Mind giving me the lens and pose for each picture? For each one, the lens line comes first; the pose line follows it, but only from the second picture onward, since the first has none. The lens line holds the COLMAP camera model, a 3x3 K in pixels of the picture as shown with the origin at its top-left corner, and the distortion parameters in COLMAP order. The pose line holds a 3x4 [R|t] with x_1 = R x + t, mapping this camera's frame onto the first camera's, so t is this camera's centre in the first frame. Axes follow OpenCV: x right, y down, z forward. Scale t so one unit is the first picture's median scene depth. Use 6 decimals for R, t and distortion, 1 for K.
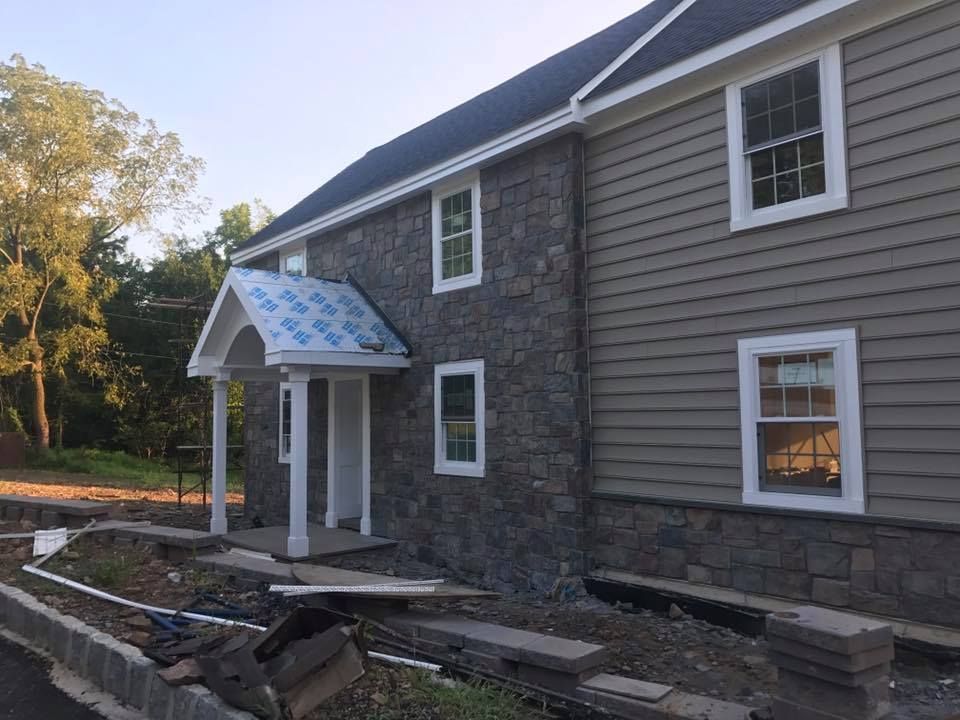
lens RADIAL K [[809.4, 0, 479.5], [0, 809.4, 355.6], [0, 0, 1]] dist [0.073043, -0.036572]
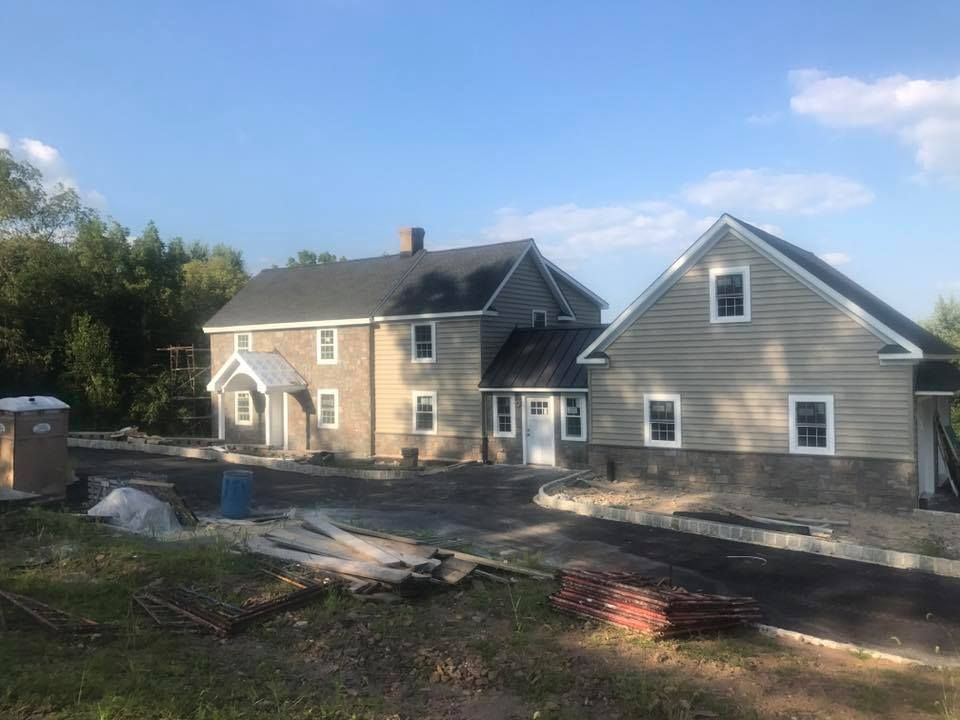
lens RADIAL K [[809.4, 0, 482.4], [0, 809.4, 361.5], [0, 0, 1]] dist [0.073043, -0.036572]
pose [[0.963206, 0.000118, 0.268764, -0.278881], [-0.018519, 0.997652, 0.065932, -0.297838], [-0.268126, -0.068483, 0.960947, -1.951250]]
